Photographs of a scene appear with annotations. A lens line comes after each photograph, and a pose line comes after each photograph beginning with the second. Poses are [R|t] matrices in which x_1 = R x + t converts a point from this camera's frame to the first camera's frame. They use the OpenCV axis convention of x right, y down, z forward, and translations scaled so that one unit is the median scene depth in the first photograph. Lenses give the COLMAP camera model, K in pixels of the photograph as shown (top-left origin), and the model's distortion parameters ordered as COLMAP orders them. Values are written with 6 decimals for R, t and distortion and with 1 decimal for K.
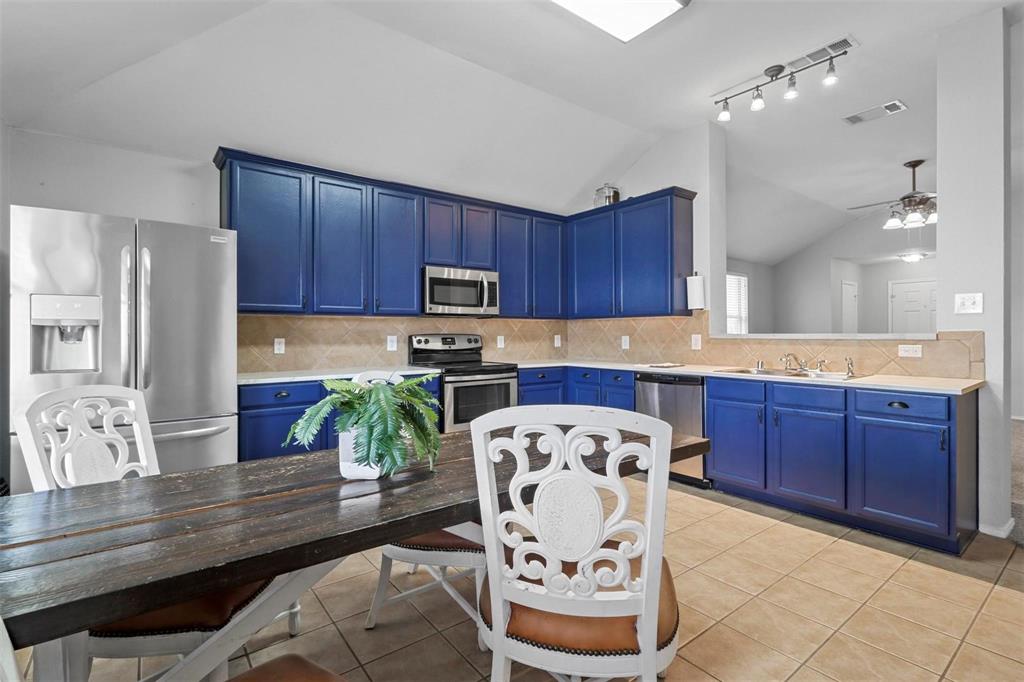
lens RADIAL K [[474.9, 0, 506.4], [0, 474.9, 326.7], [0, 0, 1]] dist [0.001106, 0.000075]
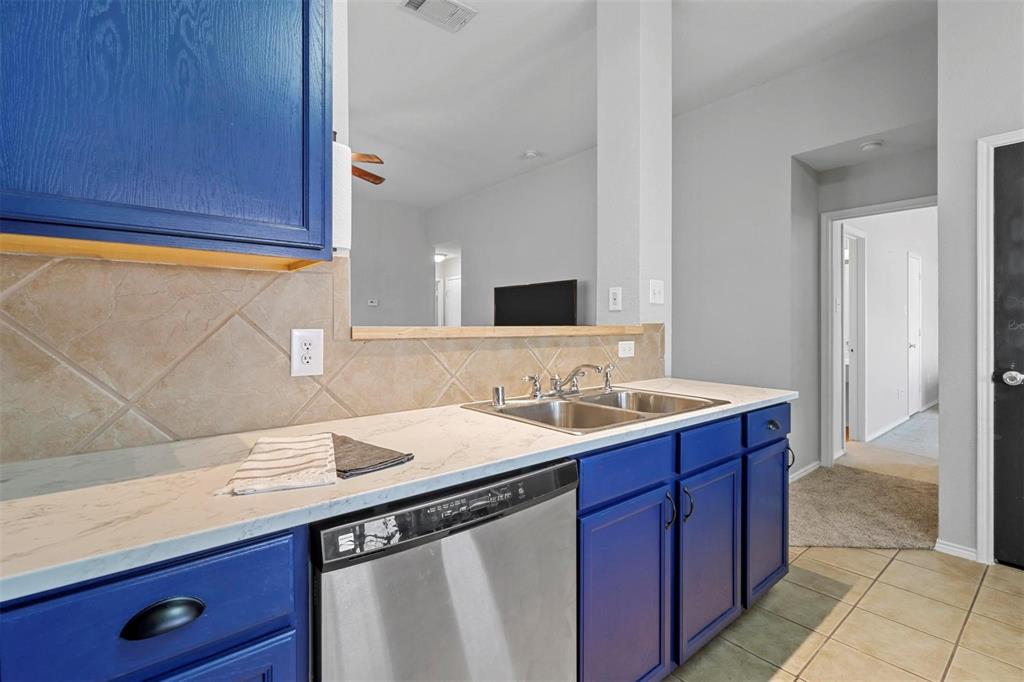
lens RADIAL K [[474.9, 0, 506.4], [0, 474.9, 326.7], [0, 0, 1]] dist [0.001106, 0.000075]
pose [[-0.041114, -0.001056, 0.999154, 0.081740], [-0.013123, 0.999914, 0.000517, 0.014972], [-0.999068, -0.013090, -0.041124, 1.065554]]
